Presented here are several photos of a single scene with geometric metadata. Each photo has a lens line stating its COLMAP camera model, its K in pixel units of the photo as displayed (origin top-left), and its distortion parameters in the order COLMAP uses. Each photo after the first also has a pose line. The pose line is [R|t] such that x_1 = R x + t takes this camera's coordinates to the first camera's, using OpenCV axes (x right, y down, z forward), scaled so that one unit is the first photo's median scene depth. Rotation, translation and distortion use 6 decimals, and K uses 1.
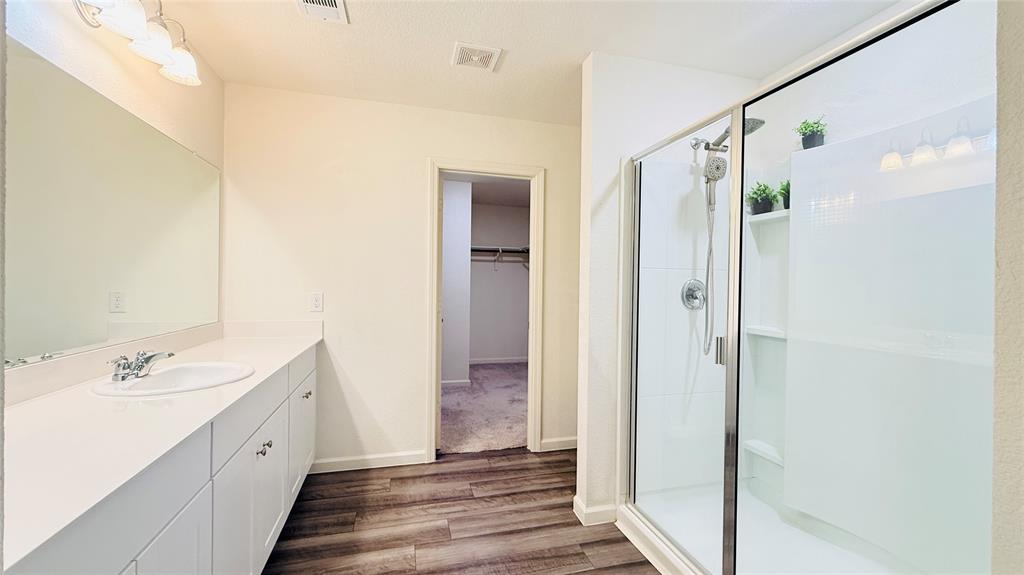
lens RADIAL K [[408.3, 0, 512.2], [0, 408.3, 287.7], [0, 0, 1]] dist [-0.001815, 0.000046]
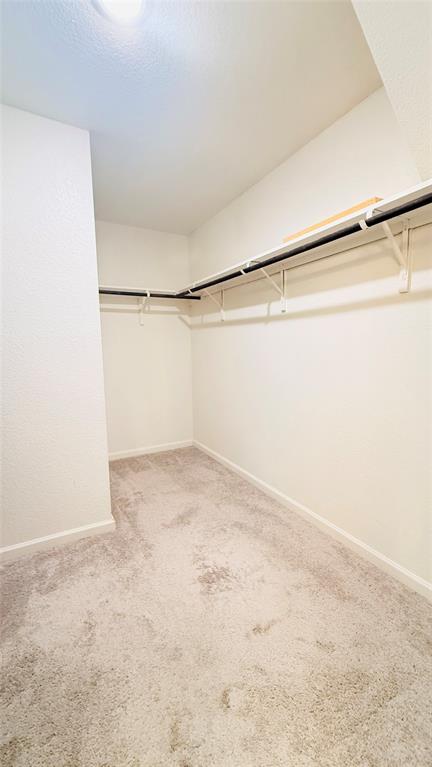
lens RADIAL K [[305.8, 0, 219.3], [0, 305.8, 381.1], [0, 0, 1]] dist [-0.001815, 0.000046]
pose [[0.968514, -0.063943, 0.240608, -0.066821], [0.036918, 0.992656, 0.115199, -0.008101], [-0.246207, -0.102689, 0.963762, 0.742606]]
